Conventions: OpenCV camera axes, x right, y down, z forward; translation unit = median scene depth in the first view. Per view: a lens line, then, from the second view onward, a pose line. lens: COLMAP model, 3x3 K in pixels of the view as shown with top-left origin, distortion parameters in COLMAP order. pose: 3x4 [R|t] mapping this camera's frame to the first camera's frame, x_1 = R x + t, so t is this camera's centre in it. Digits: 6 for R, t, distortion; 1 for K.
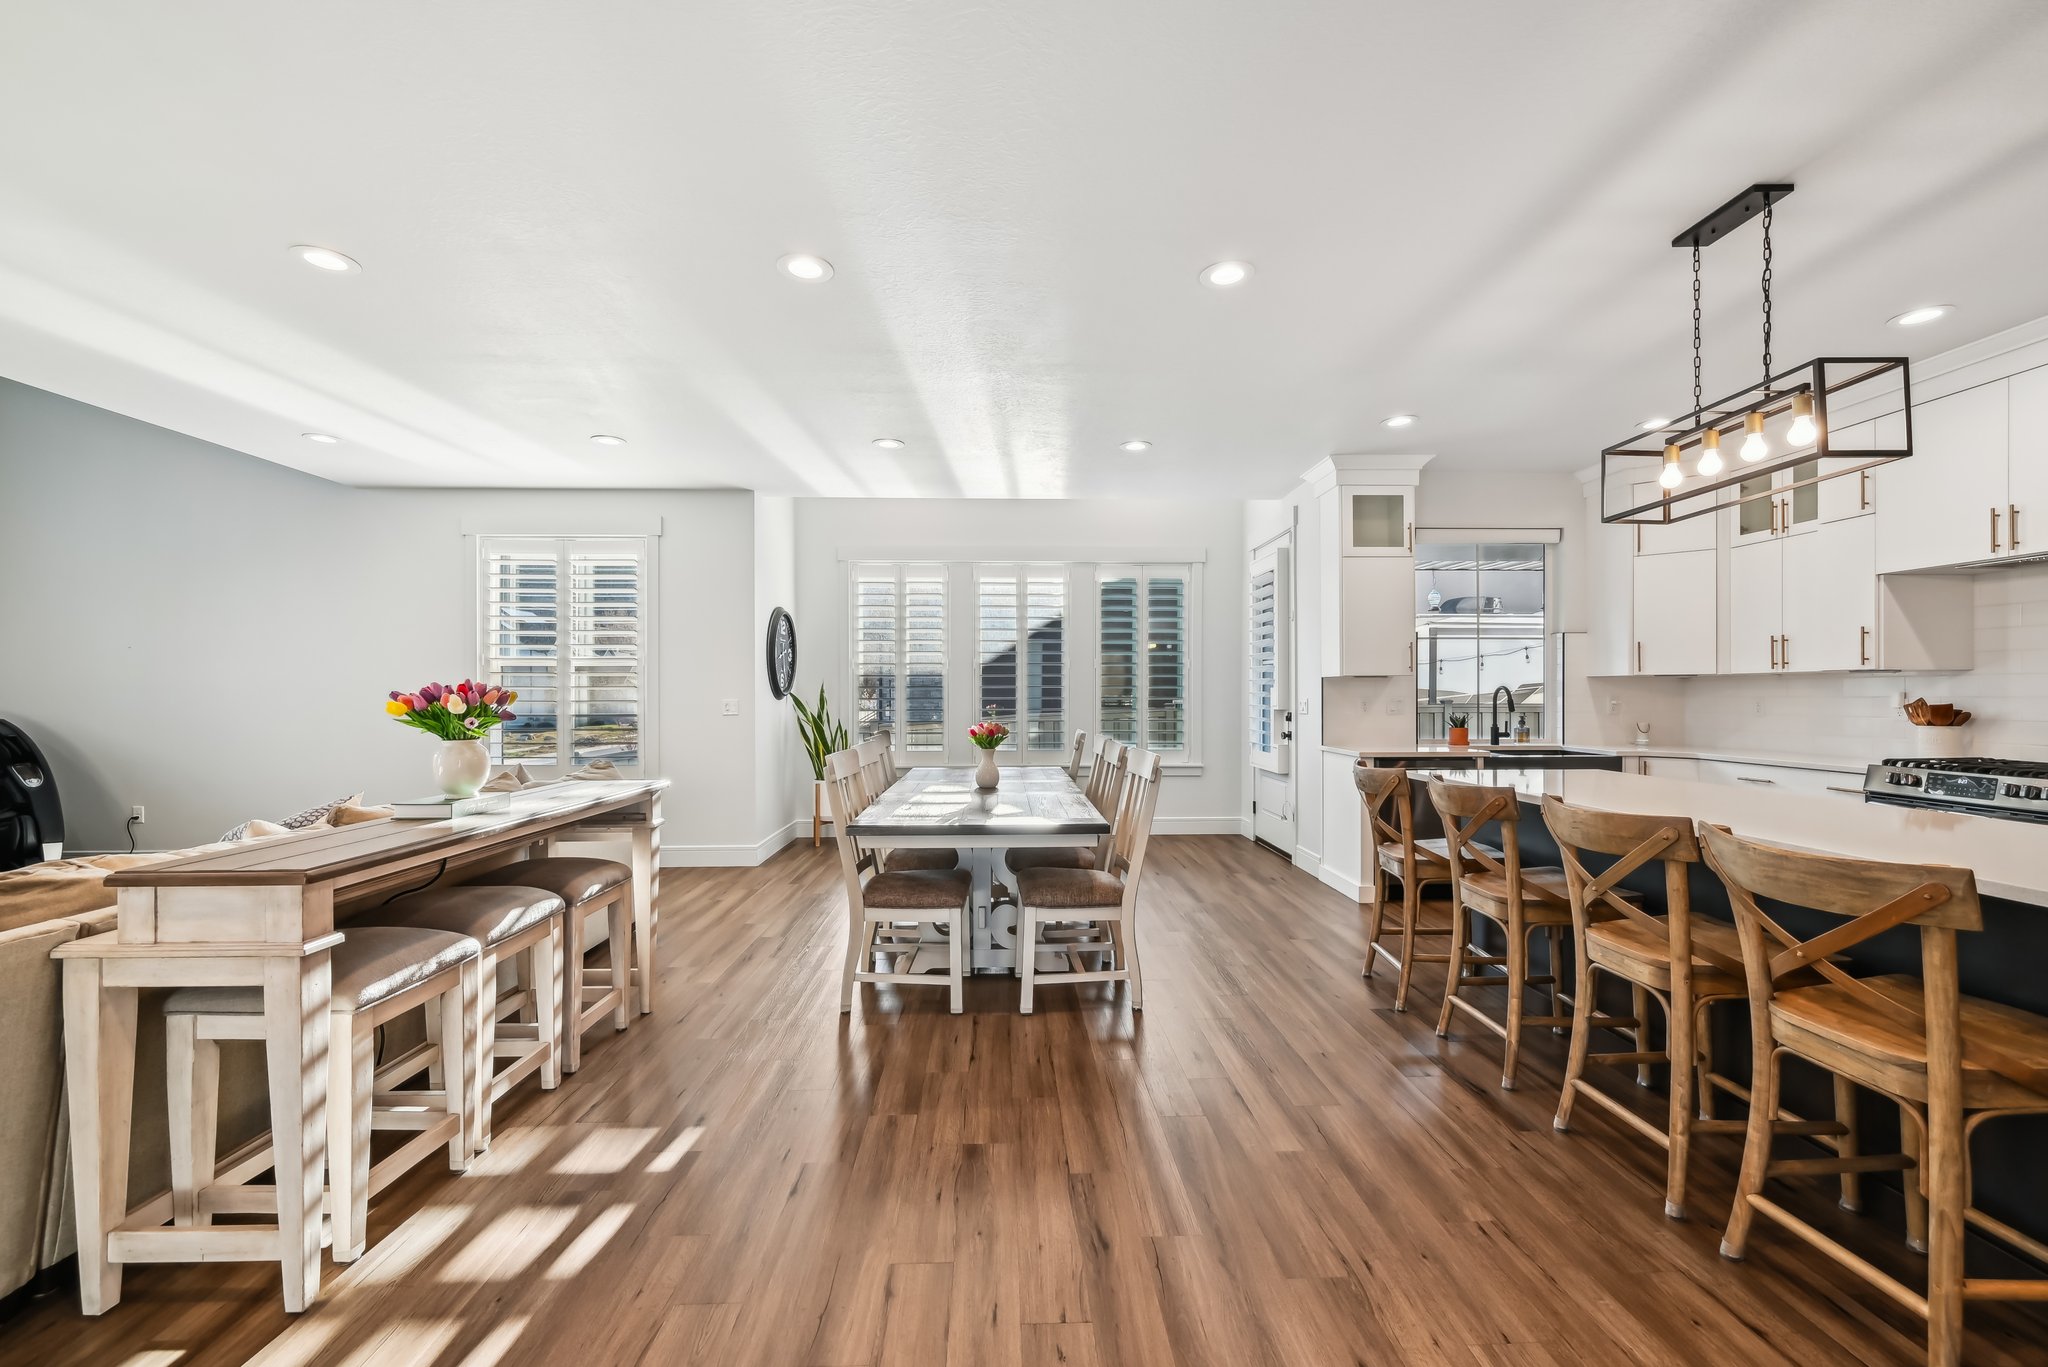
lens RADIAL K [[828.1, 0, 1034.4], [0, 828.1, 691.9], [0, 0, 1]] dist [-0.002487, 0.000796]
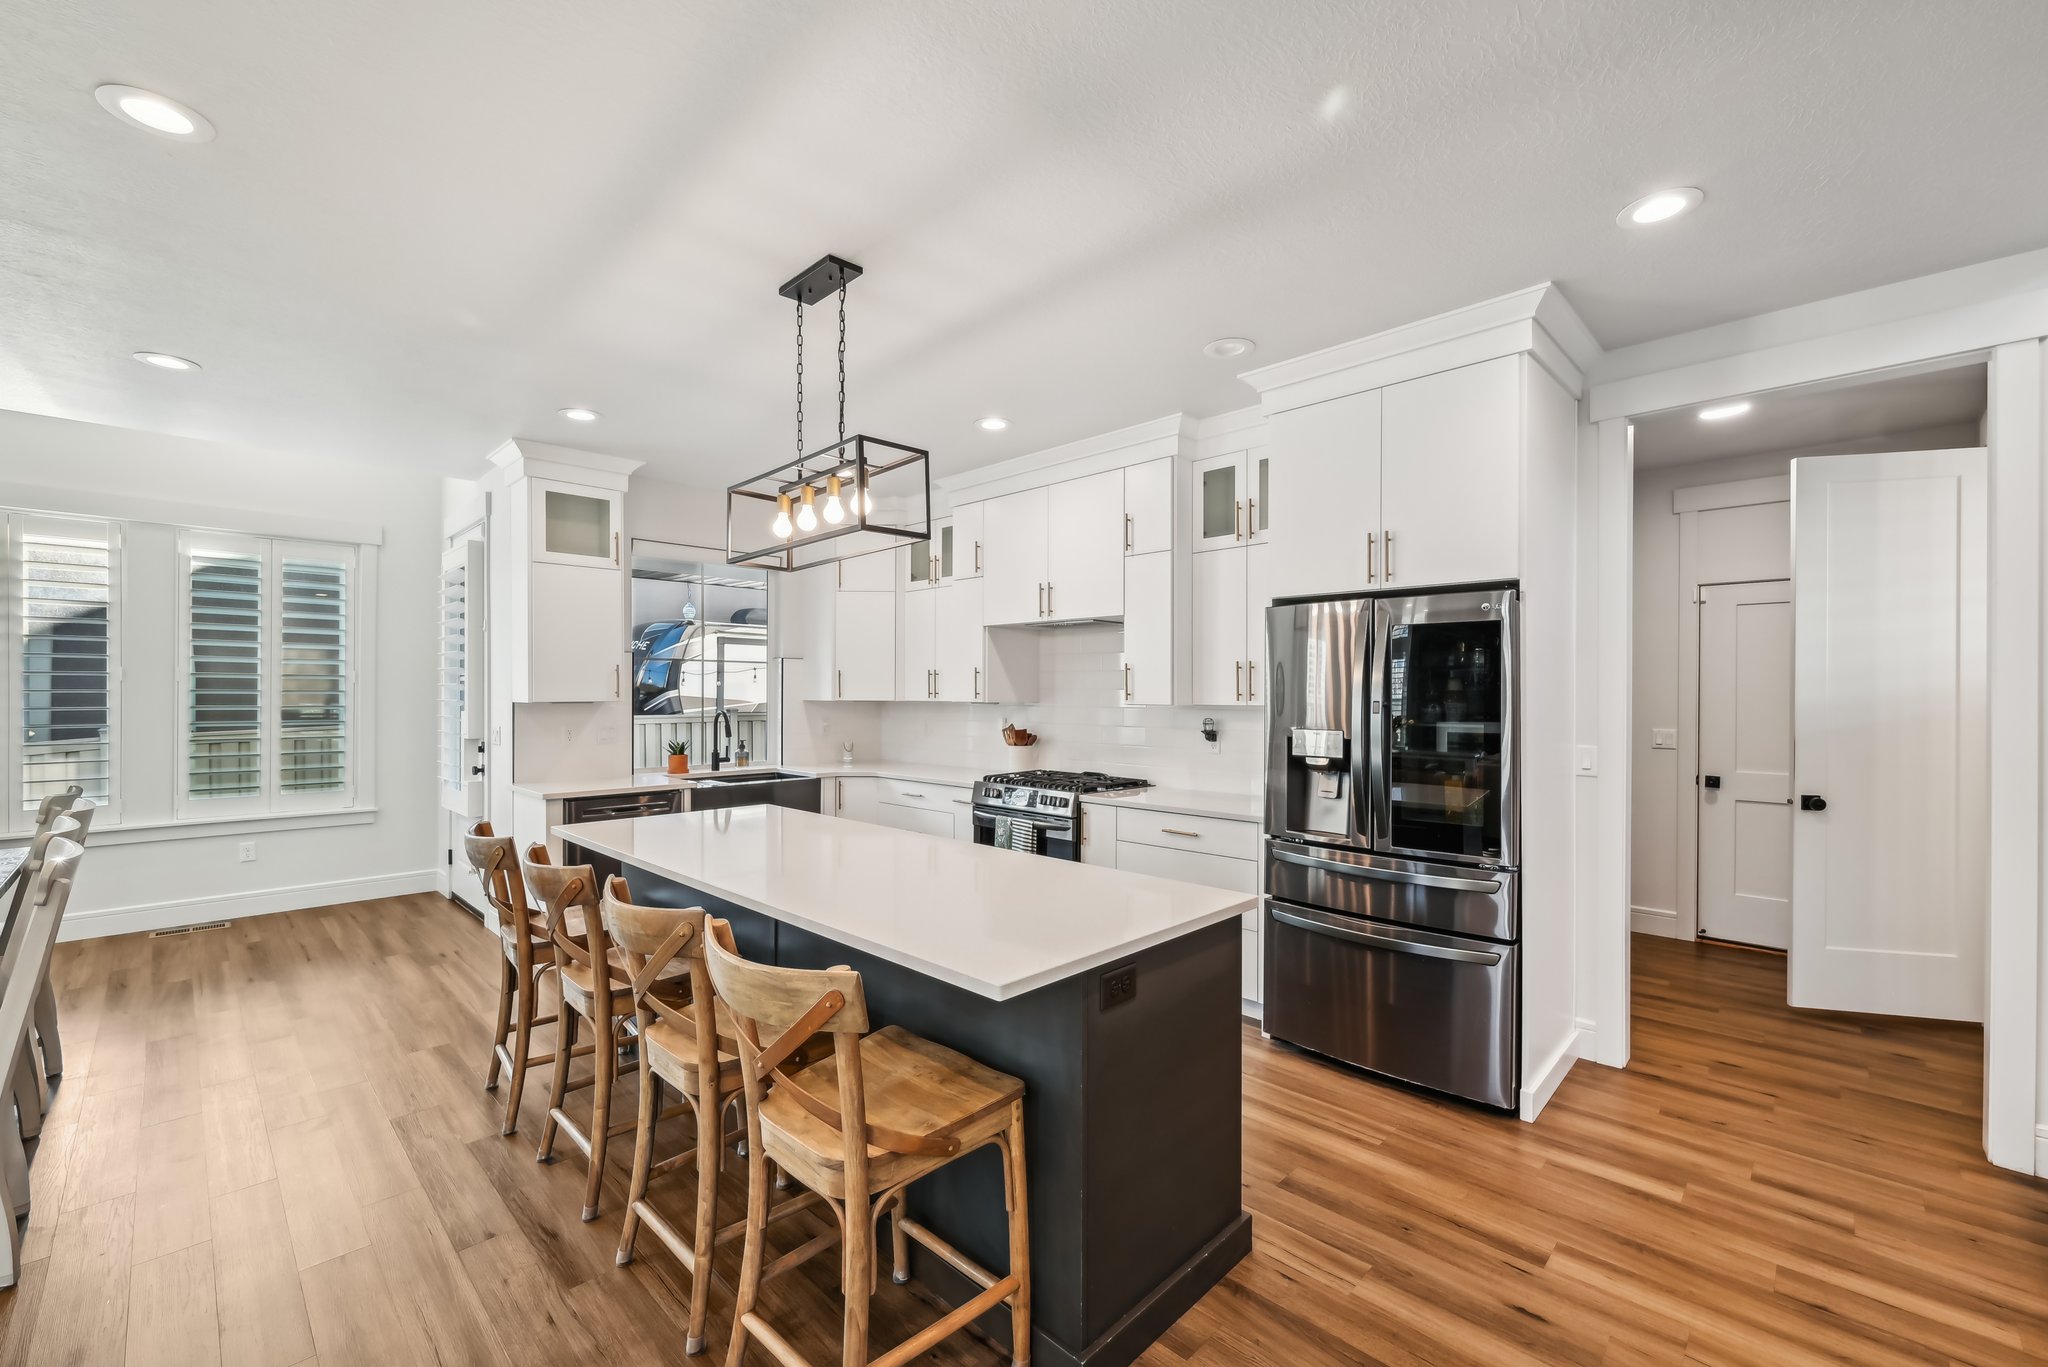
lens RADIAL K [[828.1, 0, 1025.1], [0, 828.1, 690.0], [0, 0, 1]] dist [-0.002487, 0.000796]
pose [[0.728875, 0.005682, 0.684623, 0.200056], [-0.005867, 0.999981, -0.002054, -0.041153], [-0.684622, -0.002520, 0.728894, 0.047155]]
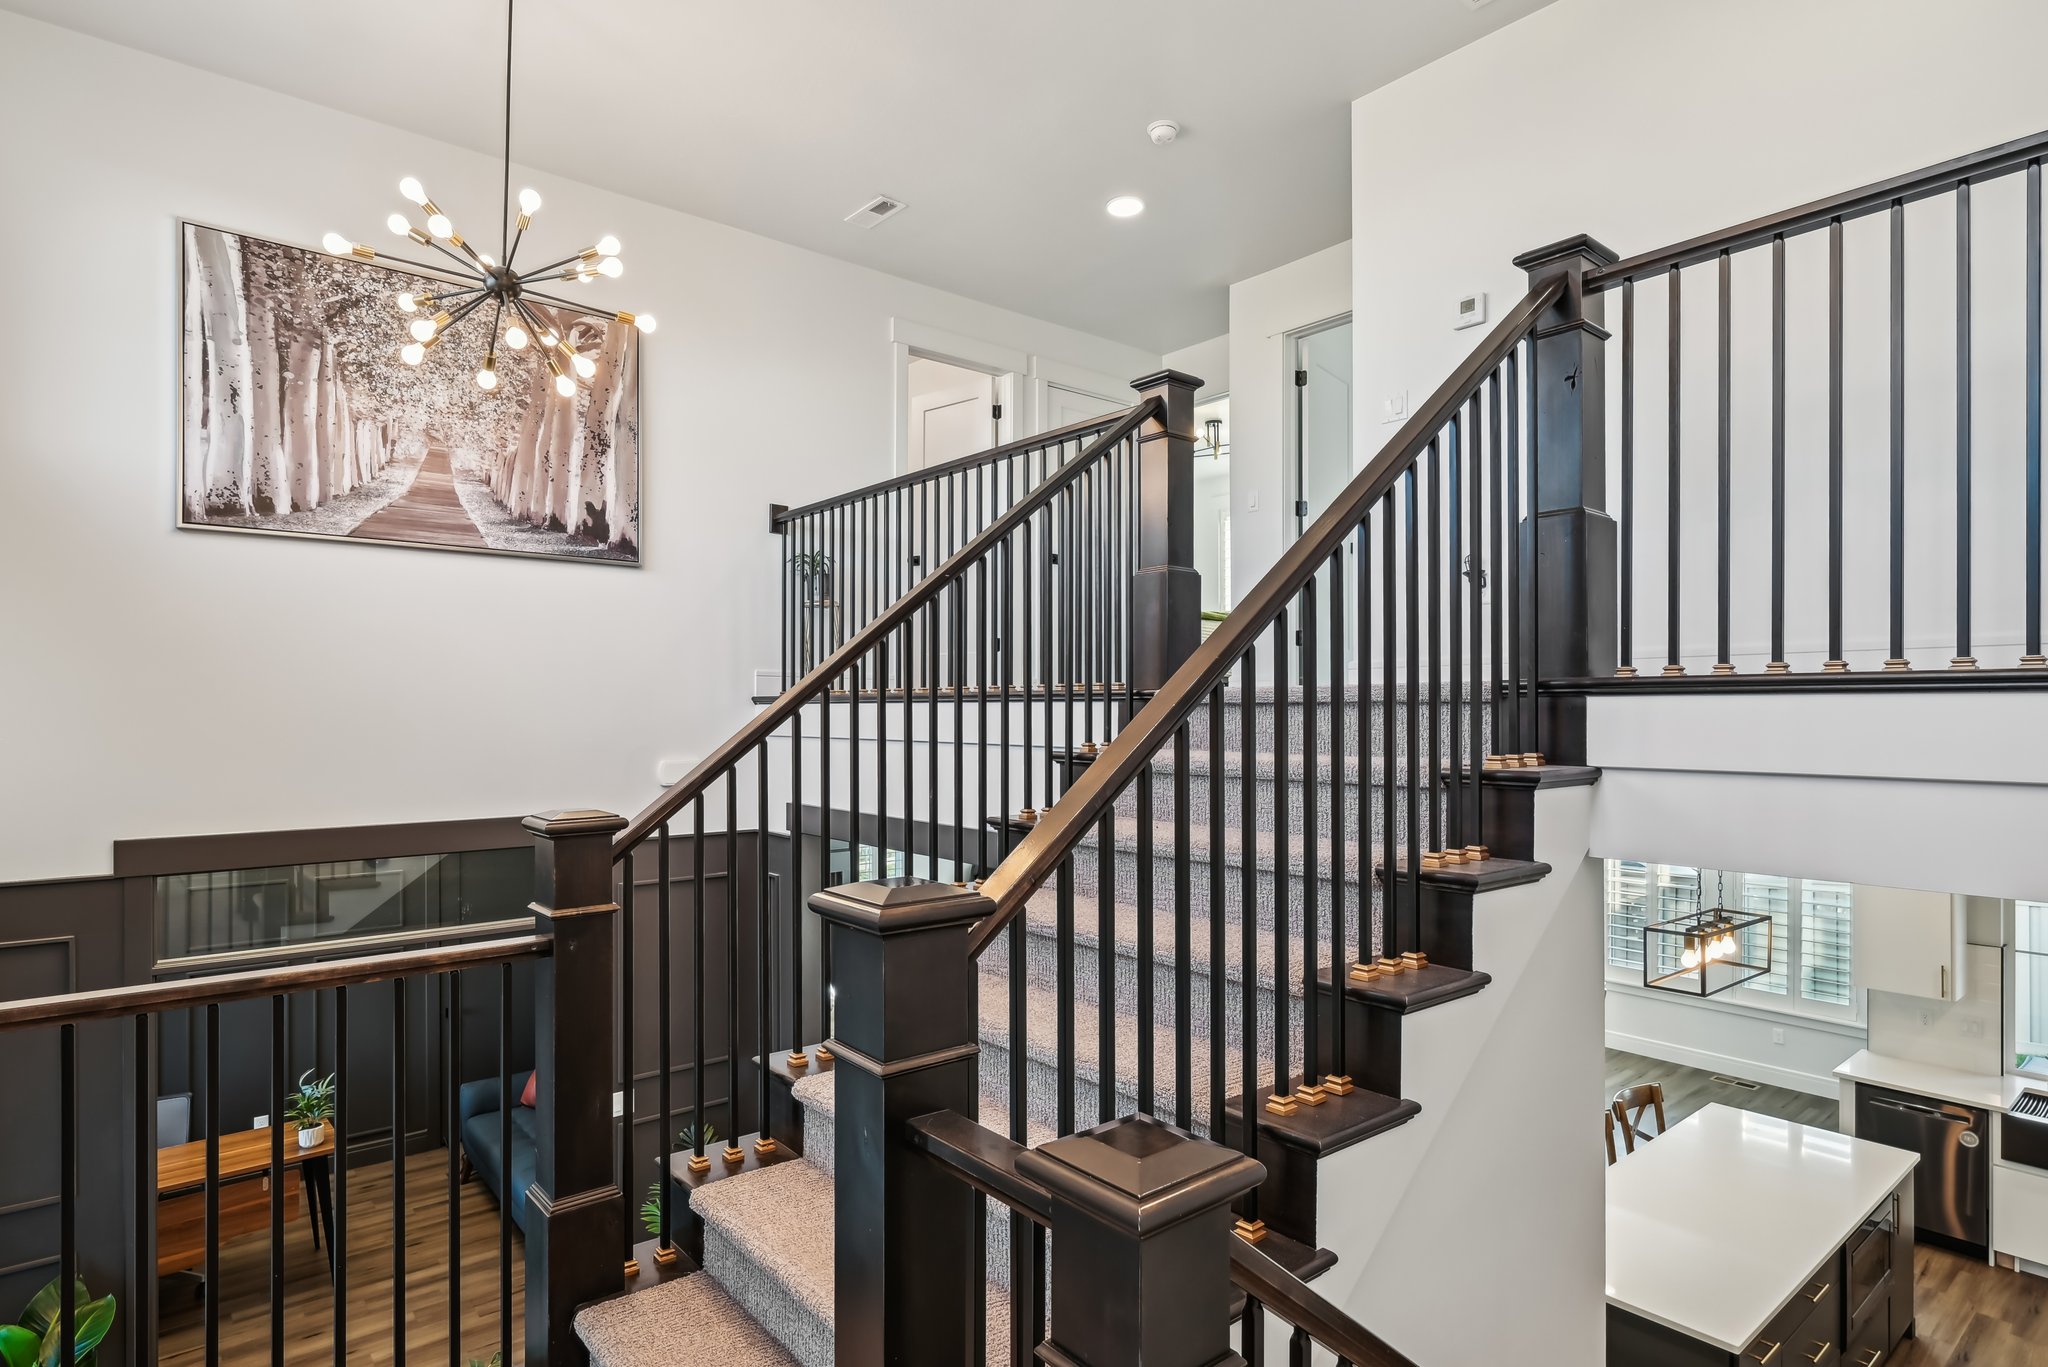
lens RADIAL K [[1086.2, 0, 1024.4], [0, 1086.2, 694.2], [0, 0, 1]] dist [-0.004787, -0.001572]
pose [[0.608008, -0.002537, -0.793927, 0.973022], [0.000868, 0.999996, -0.002531, -0.439425], [0.793931, 0.000850, 0.608008, -0.676205]]
